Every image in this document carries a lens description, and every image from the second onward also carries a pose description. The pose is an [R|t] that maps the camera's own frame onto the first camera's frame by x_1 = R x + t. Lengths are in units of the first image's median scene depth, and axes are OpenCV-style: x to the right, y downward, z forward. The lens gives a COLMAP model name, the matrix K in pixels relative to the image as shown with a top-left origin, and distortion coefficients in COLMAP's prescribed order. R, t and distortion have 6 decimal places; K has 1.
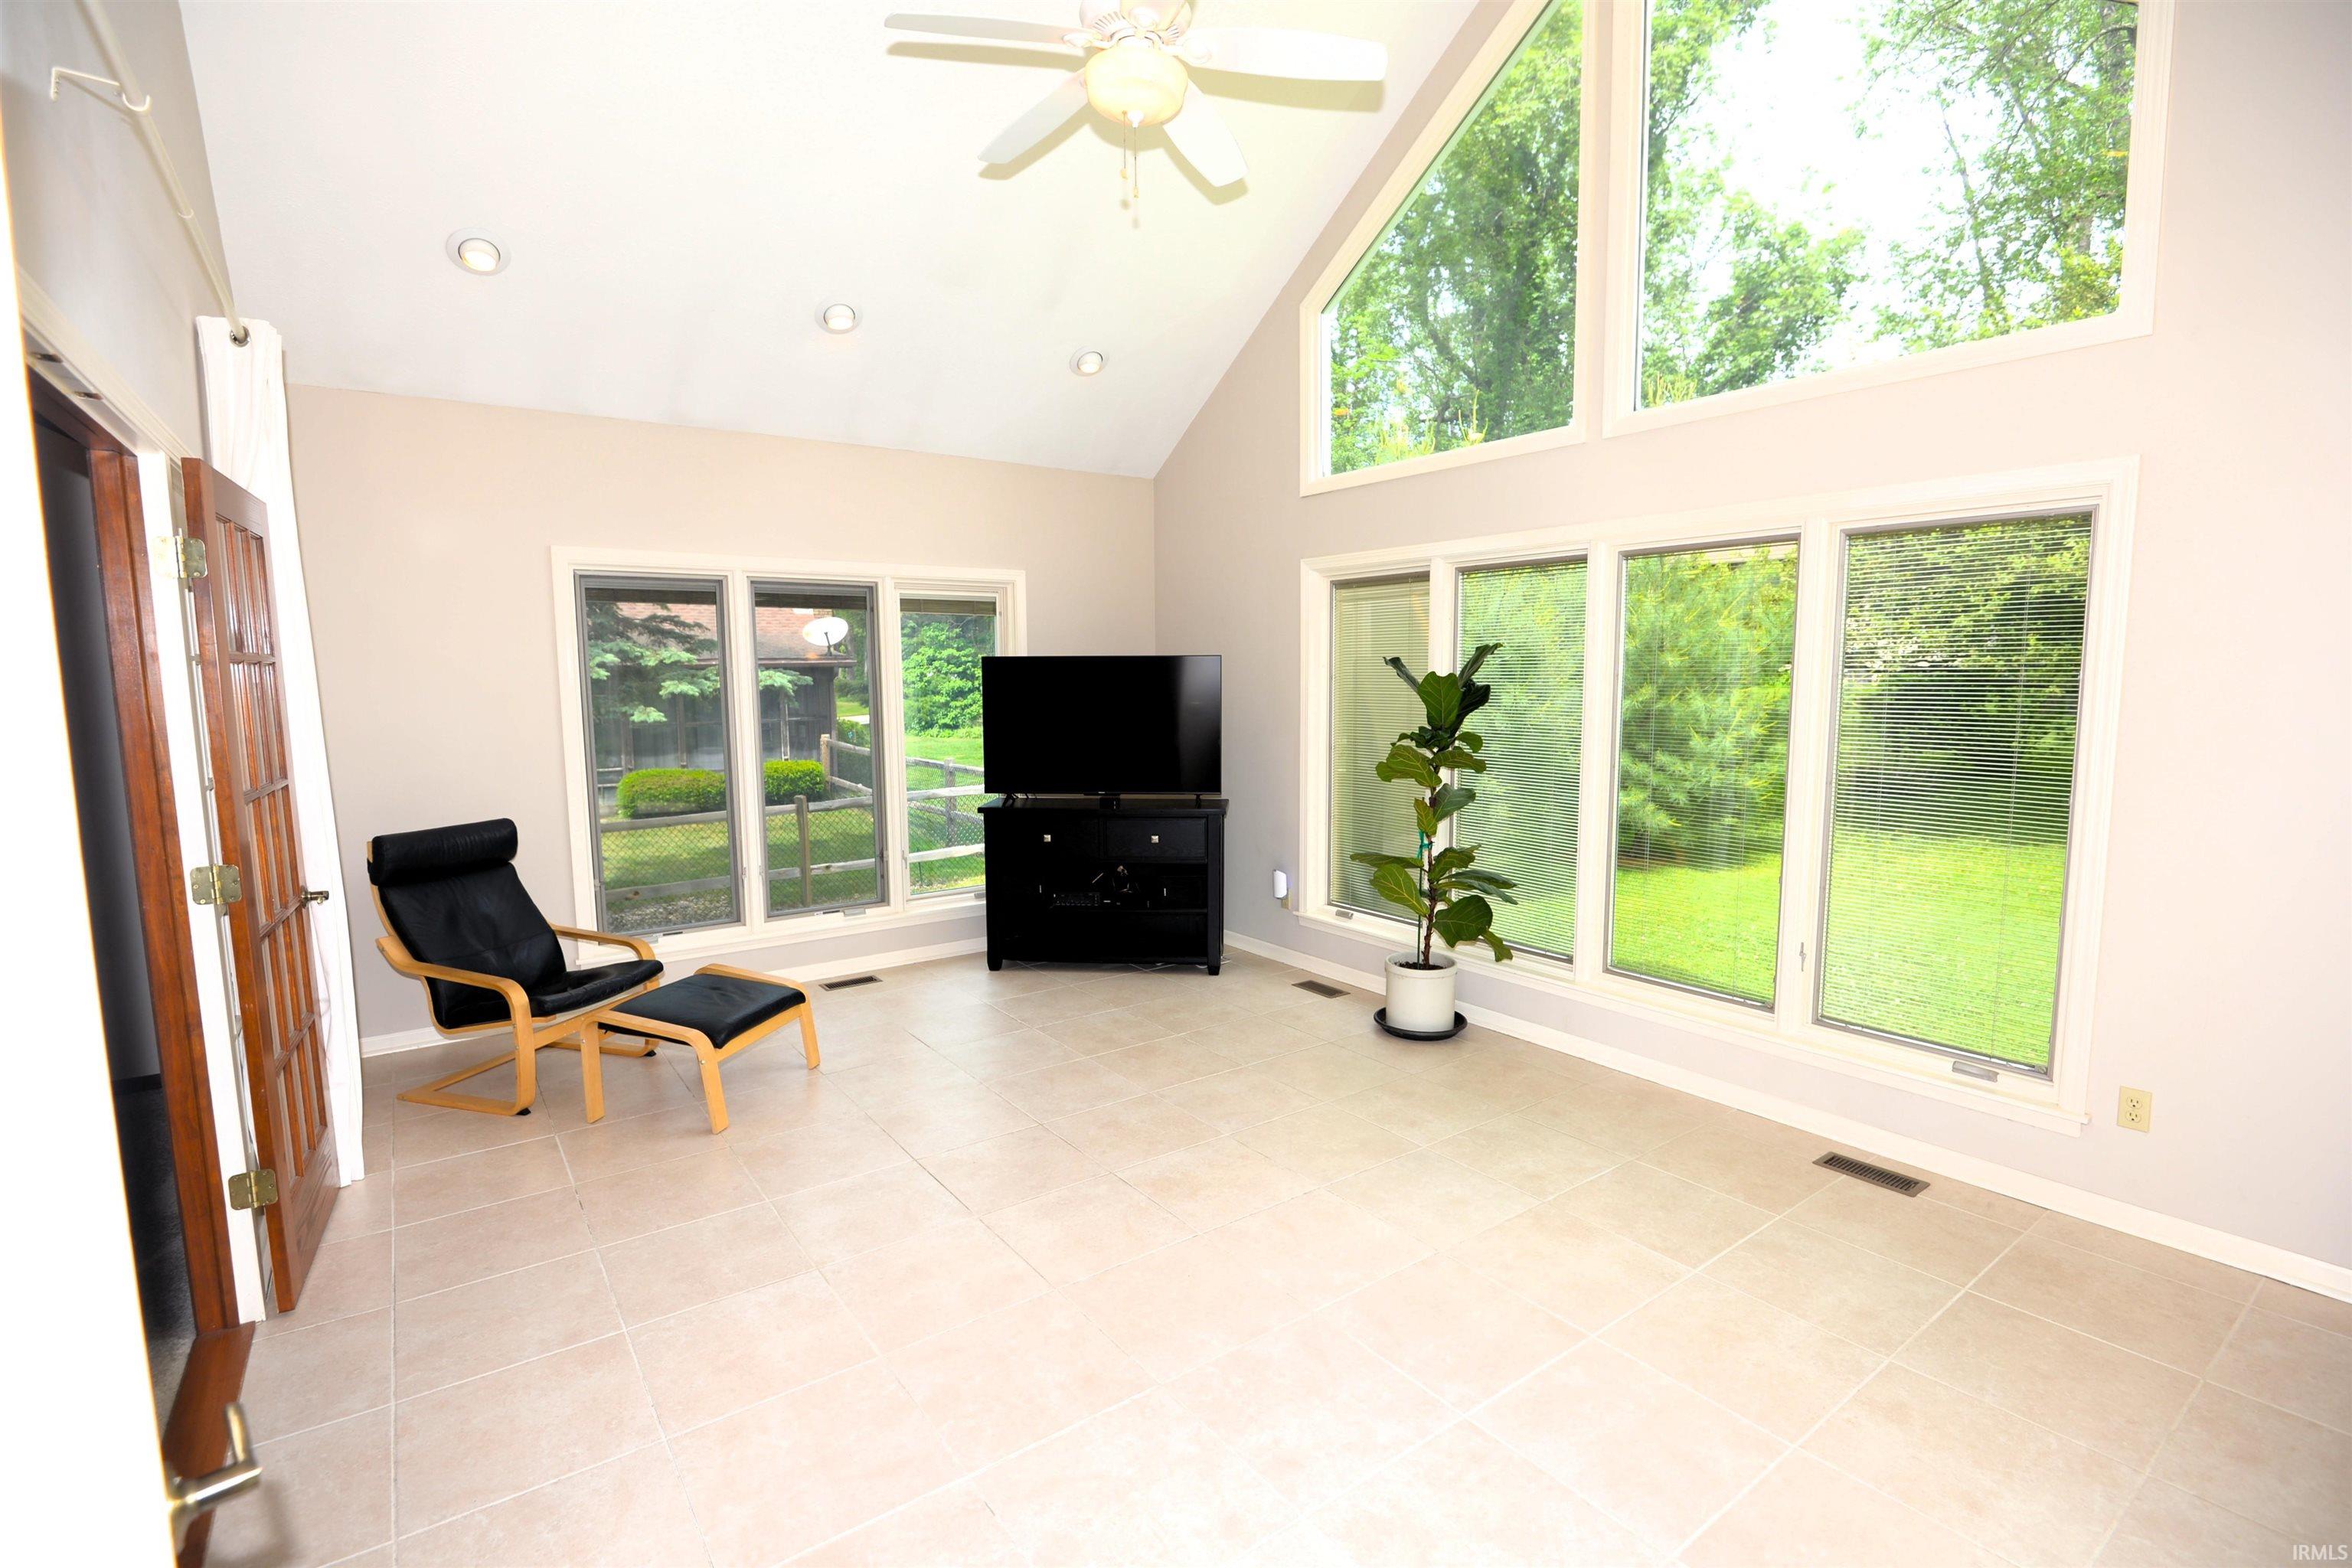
lens RADIAL K [[1075.8, 0, 1174.1], [0, 1075.8, 777.8], [0, 0, 1]] dist [-0.004938, -0.001546]
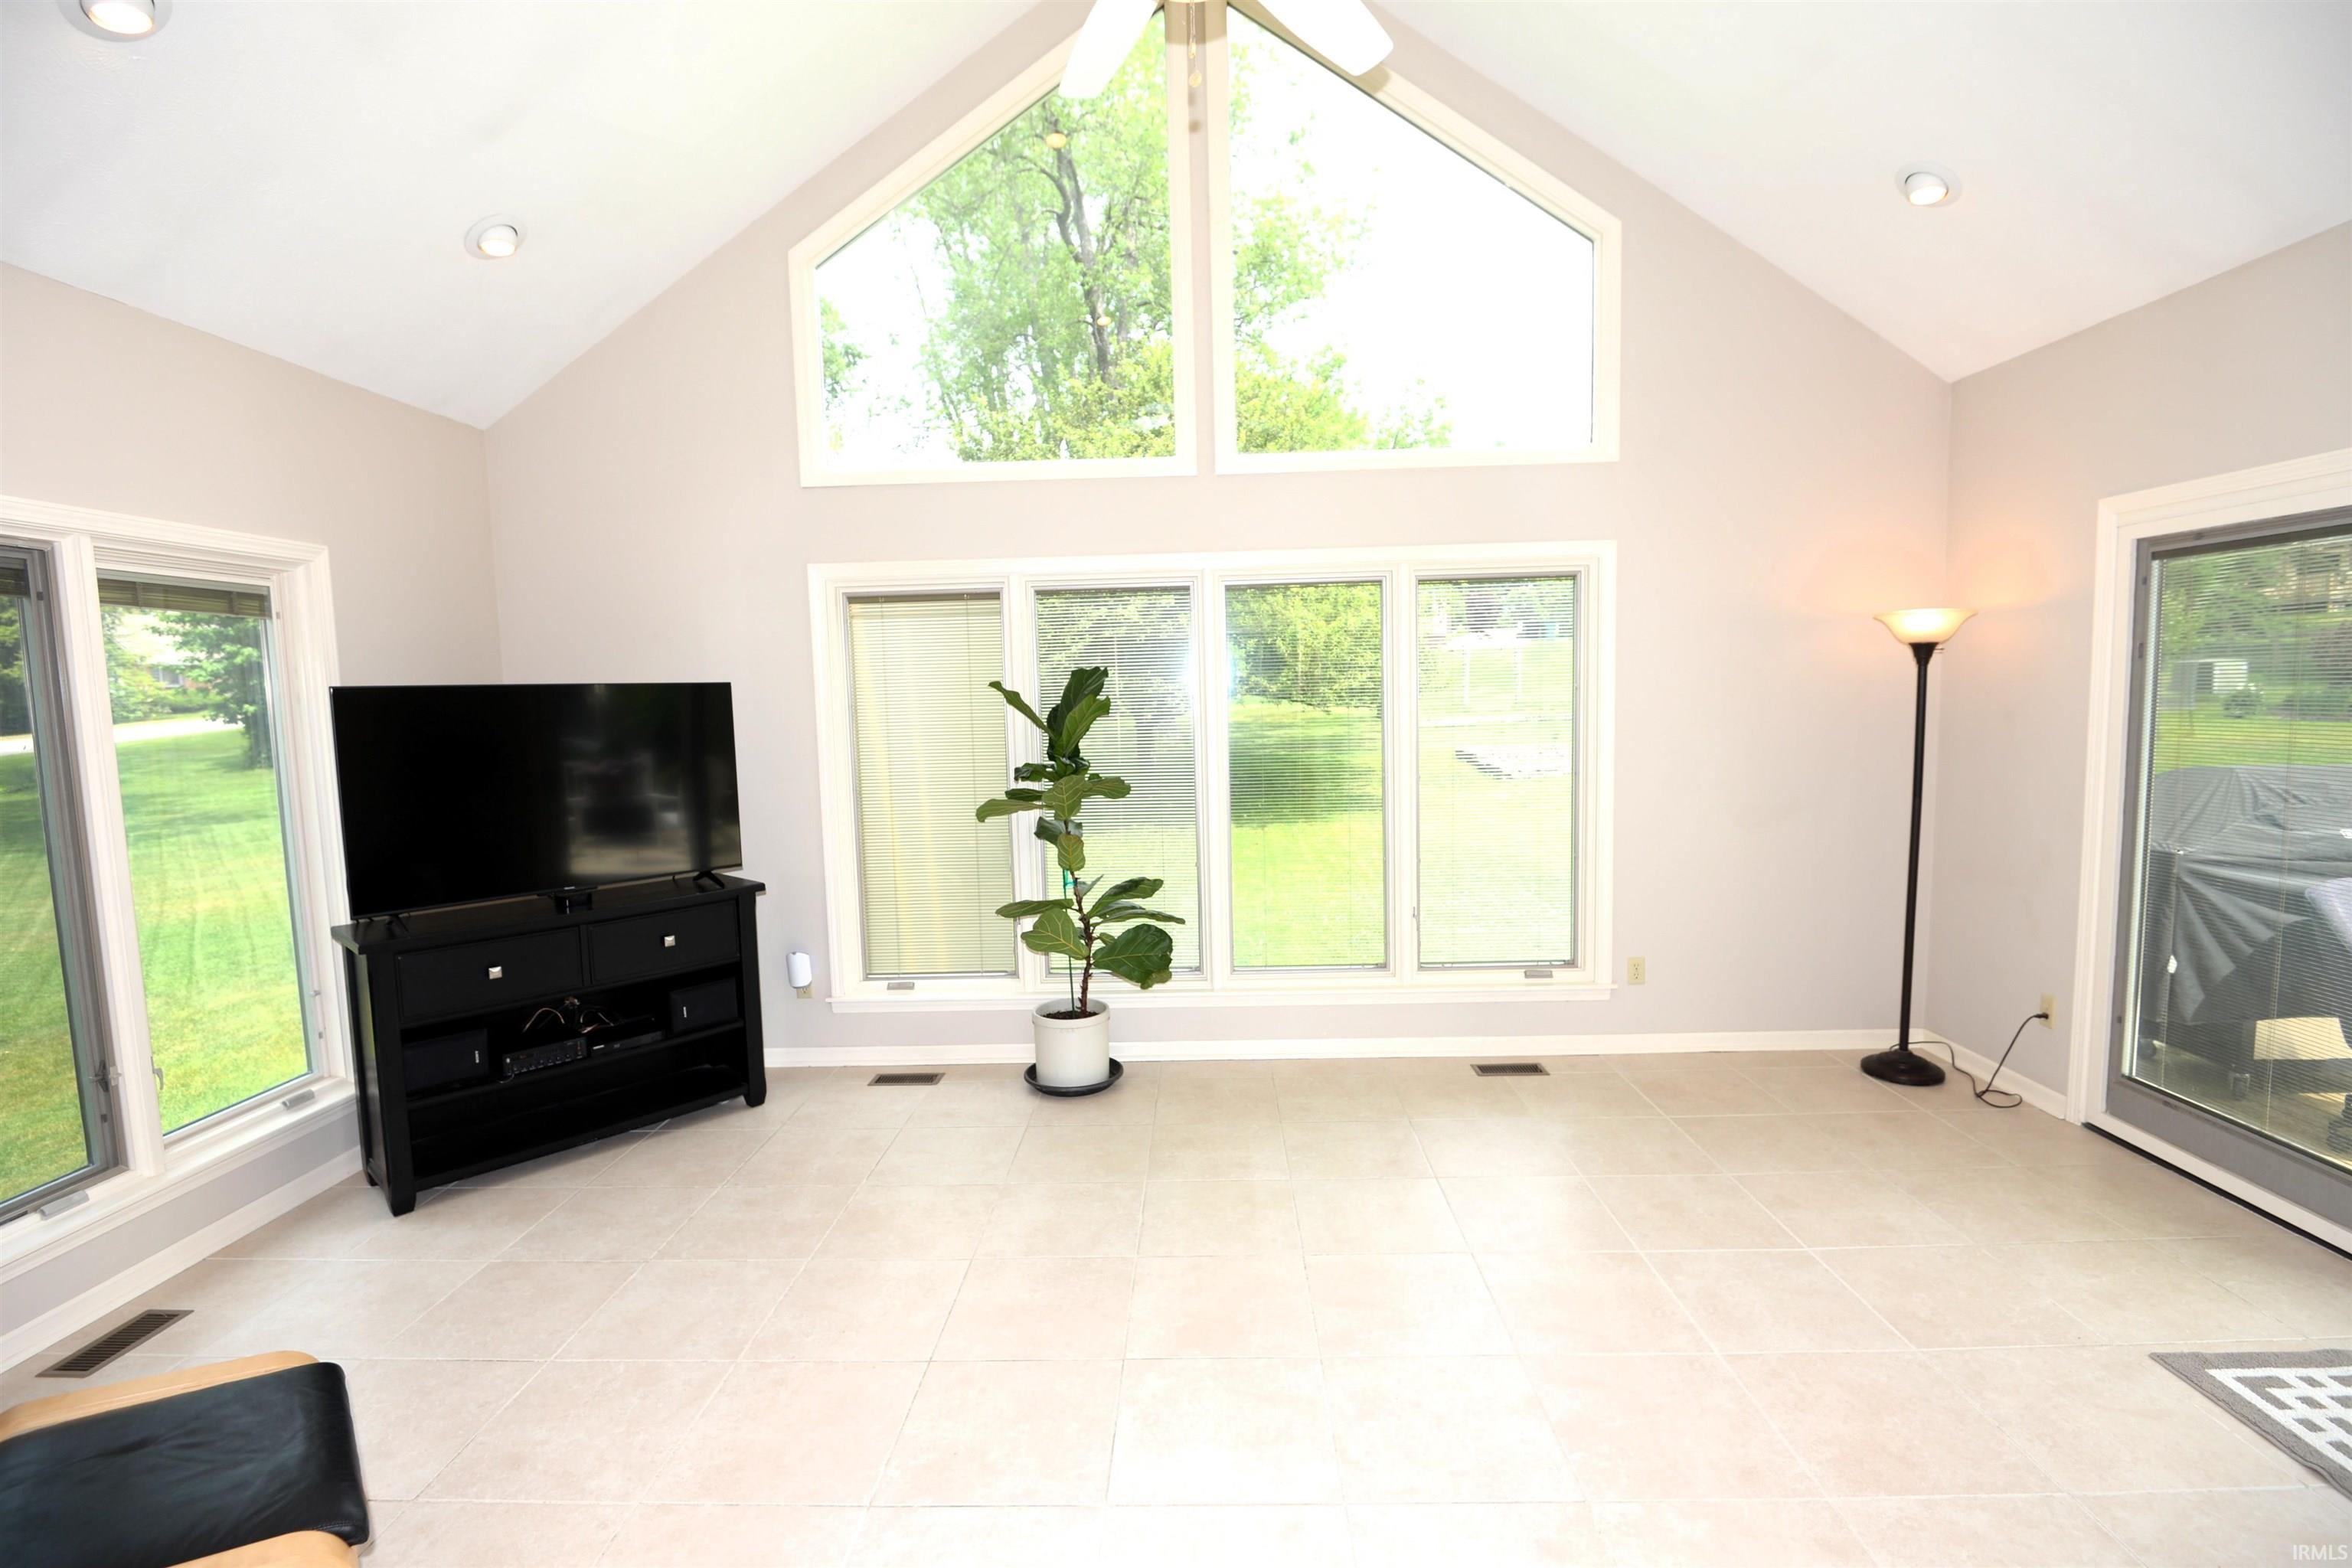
lens RADIAL K [[1075.8, 0, 1182.1], [0, 1075.8, 781.5], [0, 0, 1]] dist [-0.004938, -0.001546]
pose [[0.606840, -0.074033, 0.791369, -0.430411], [0.098366, 0.994994, 0.017653, -0.031701], [-0.788714, 0.067131, 0.611084, 0.346371]]
